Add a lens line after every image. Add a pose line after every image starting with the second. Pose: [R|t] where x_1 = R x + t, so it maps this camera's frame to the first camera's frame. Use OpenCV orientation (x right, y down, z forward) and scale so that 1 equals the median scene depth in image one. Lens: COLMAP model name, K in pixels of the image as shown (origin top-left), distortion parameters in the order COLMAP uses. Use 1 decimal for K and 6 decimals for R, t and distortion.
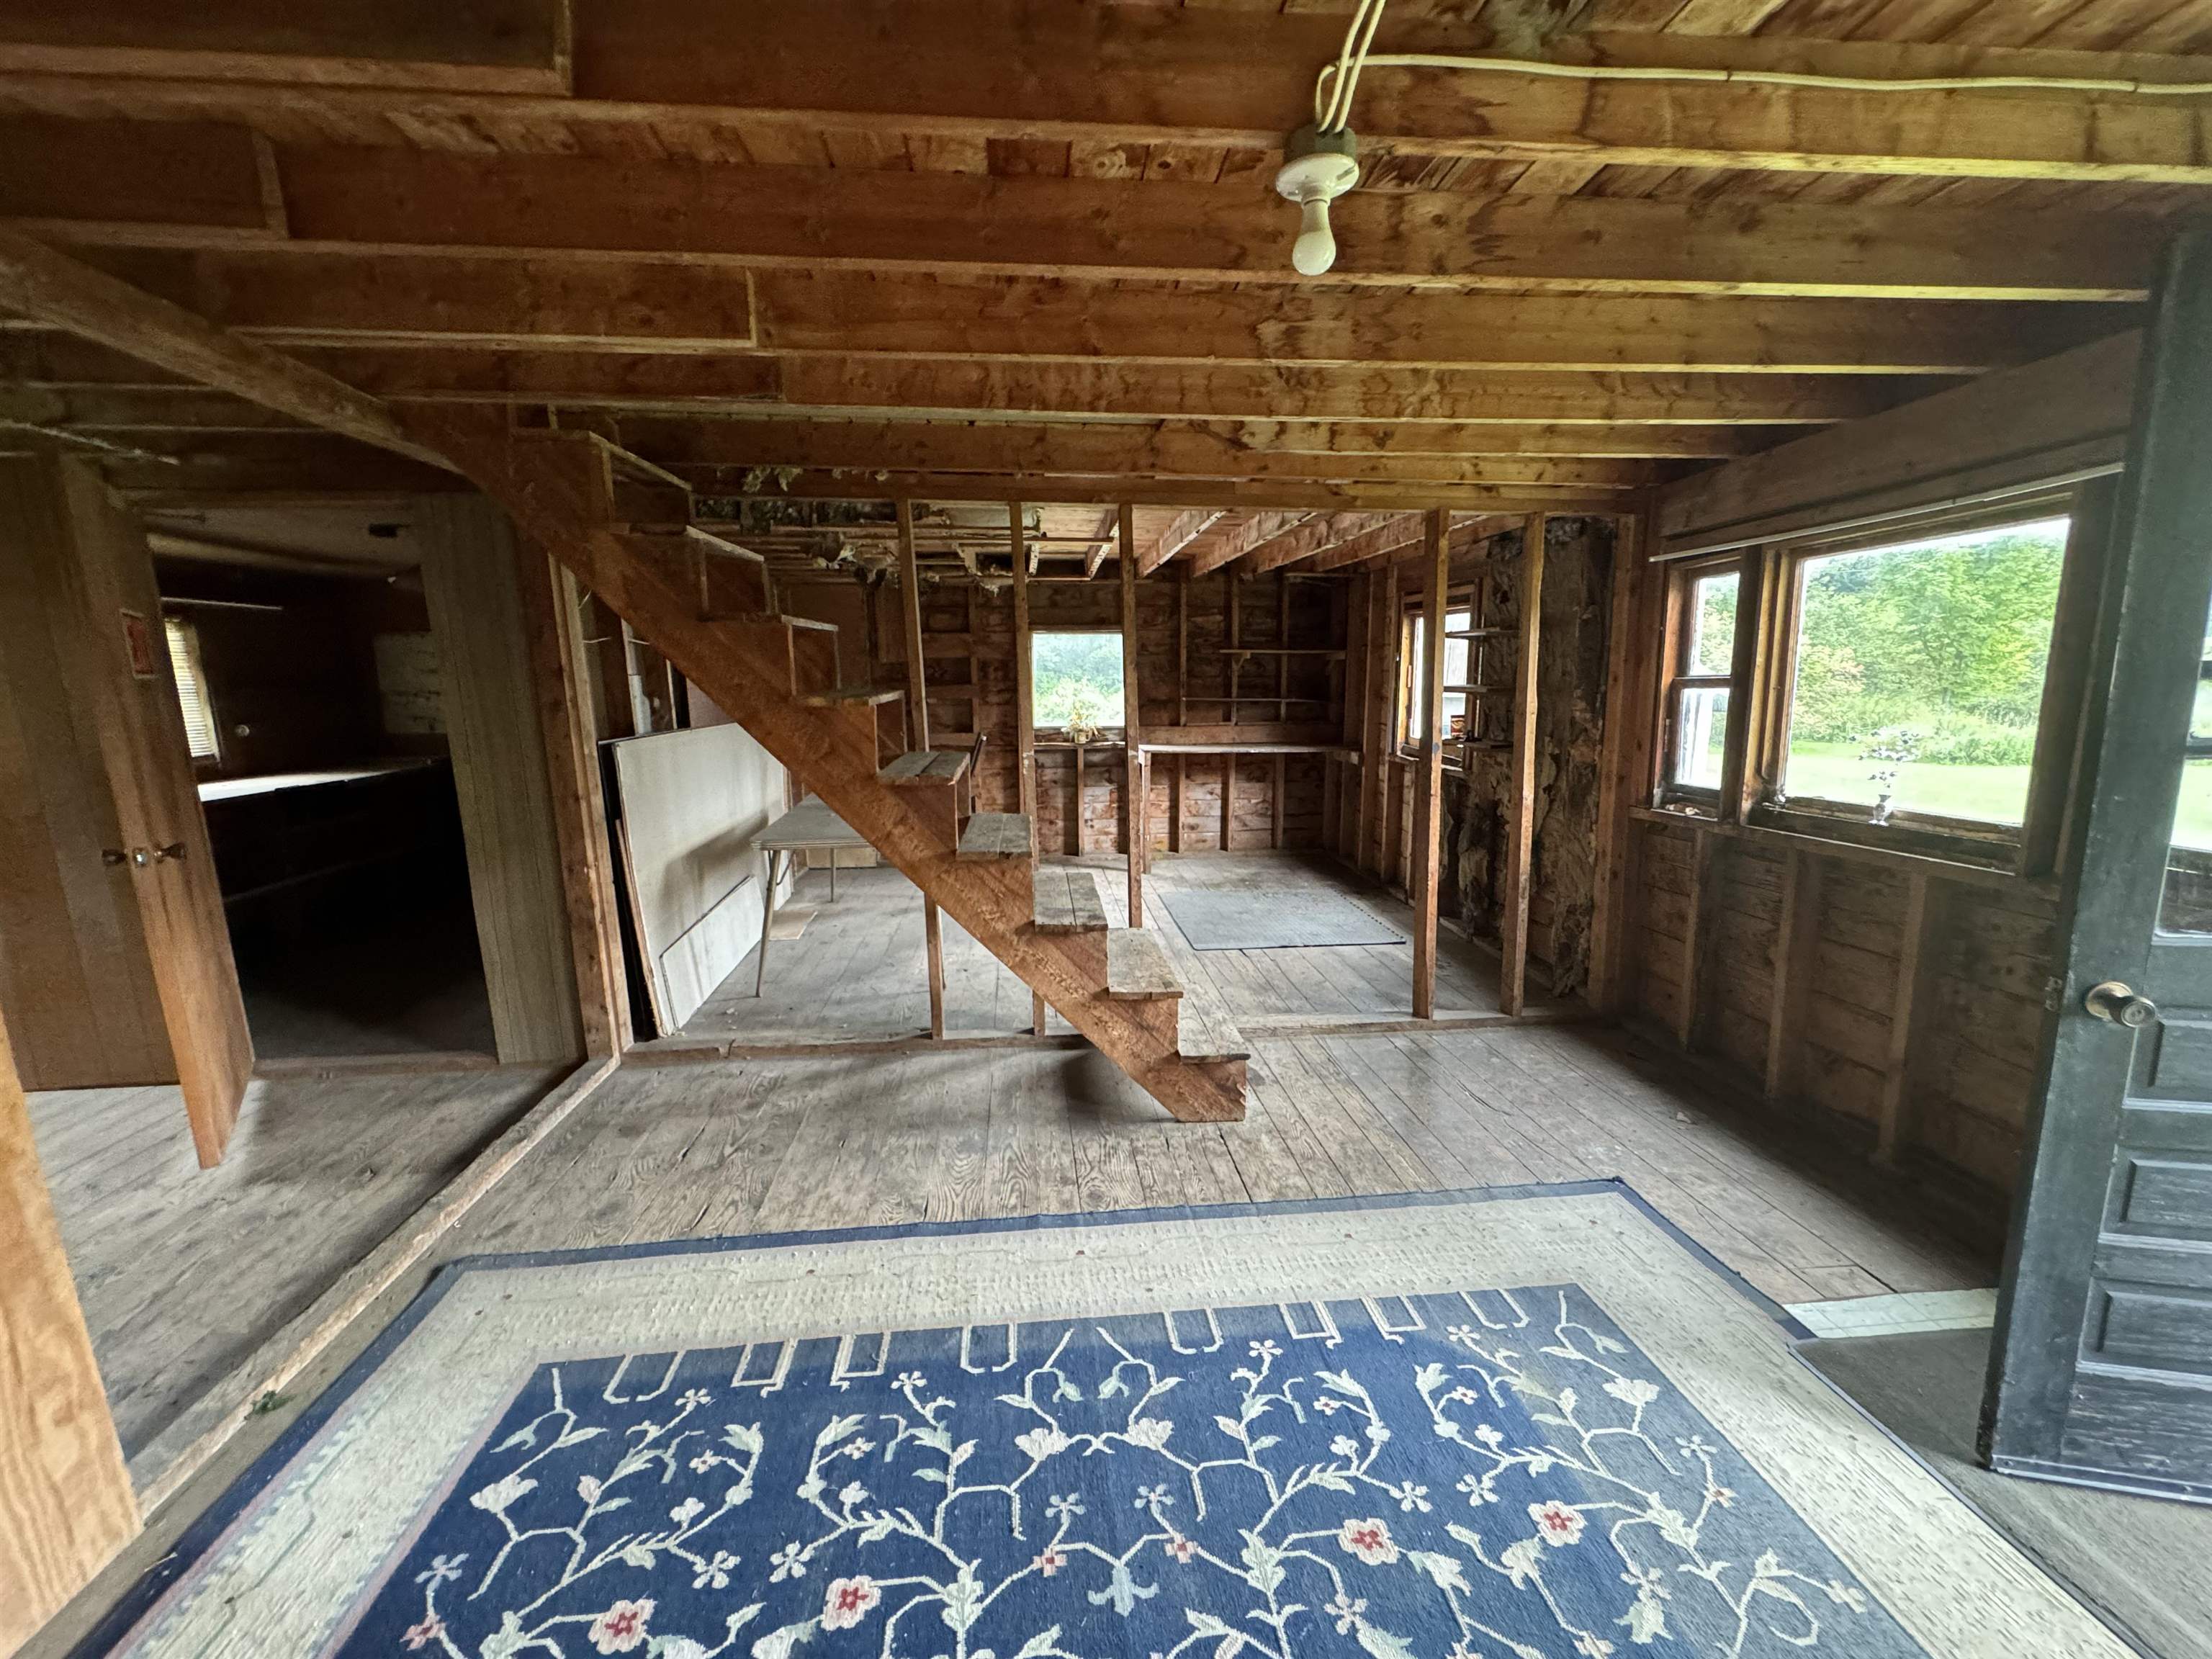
lens RADIAL K [[882.3, 0, 1102.9], [0, 882.3, 829.6], [0, 0, 1]] dist [-0.001059, 0.000020]
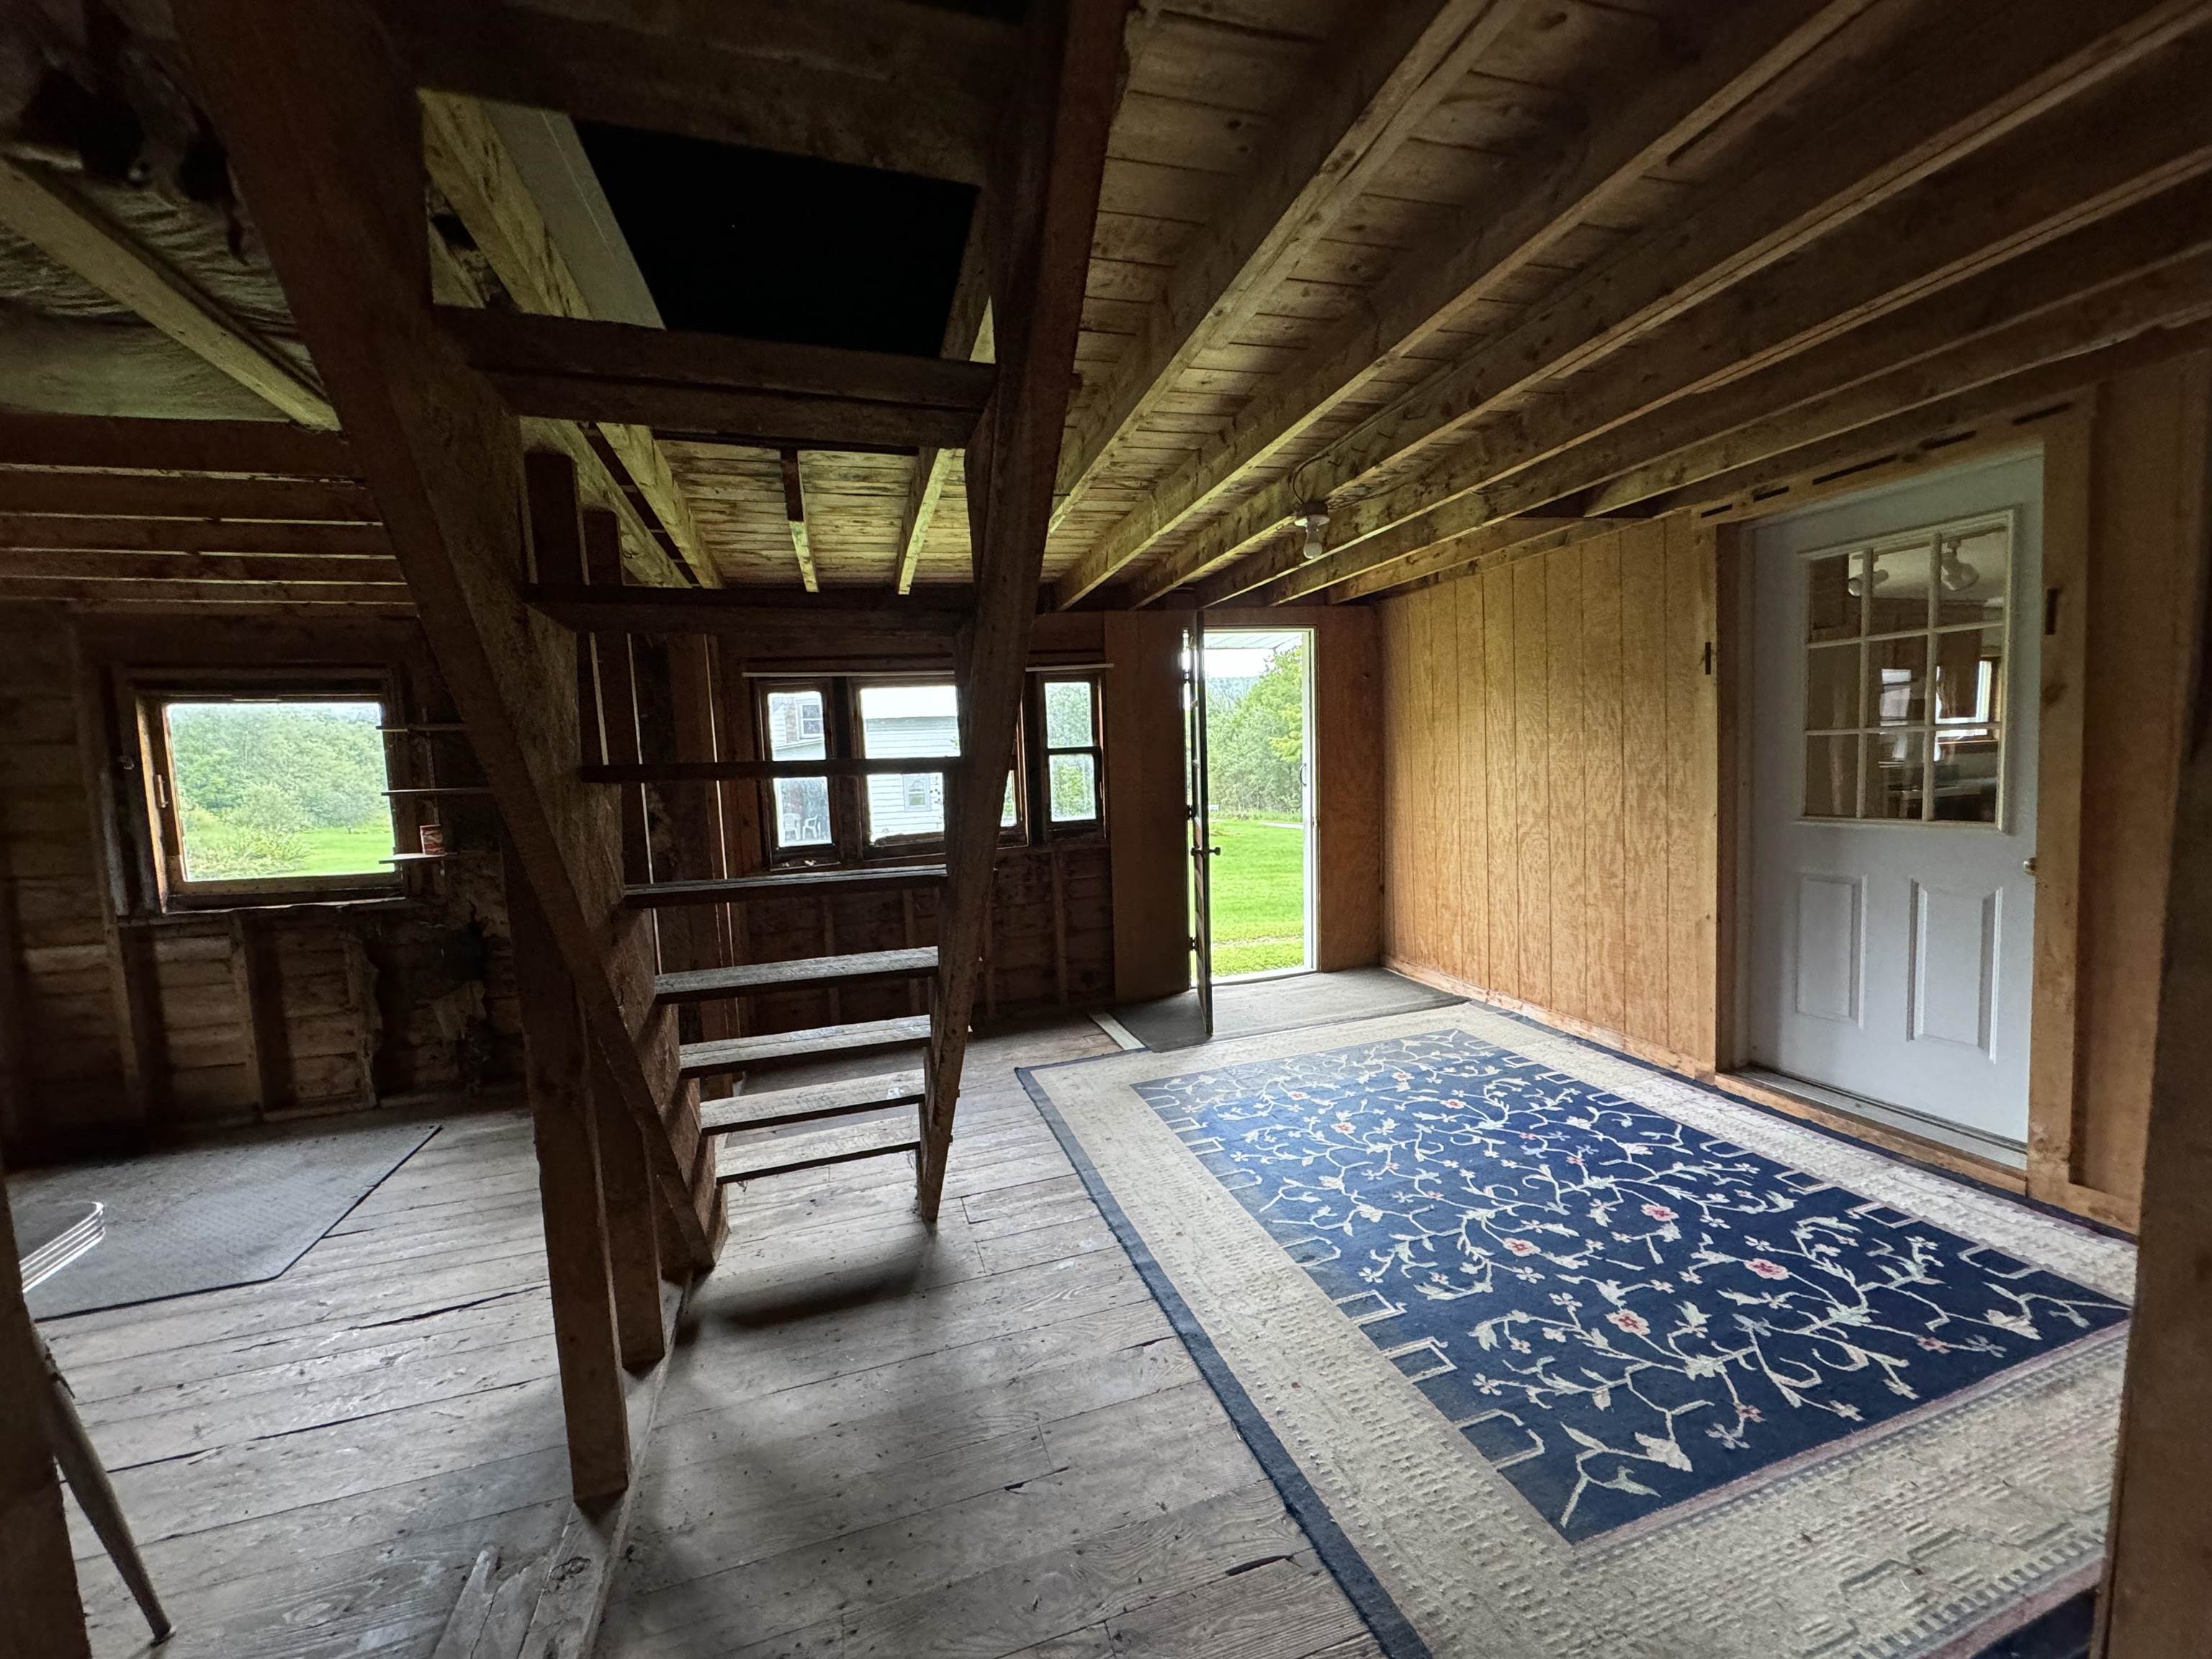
lens RADIAL K [[882.3, 0, 1105.3], [0, 882.3, 832.7], [0, 0, 1]] dist [-0.001059, 0.000020]
pose [[-0.202385, -0.062517, 0.977309, -1.456512], [0.211811, 0.971544, 0.106011, -0.221826], [-0.956126, 0.228460, -0.183384, 1.580690]]
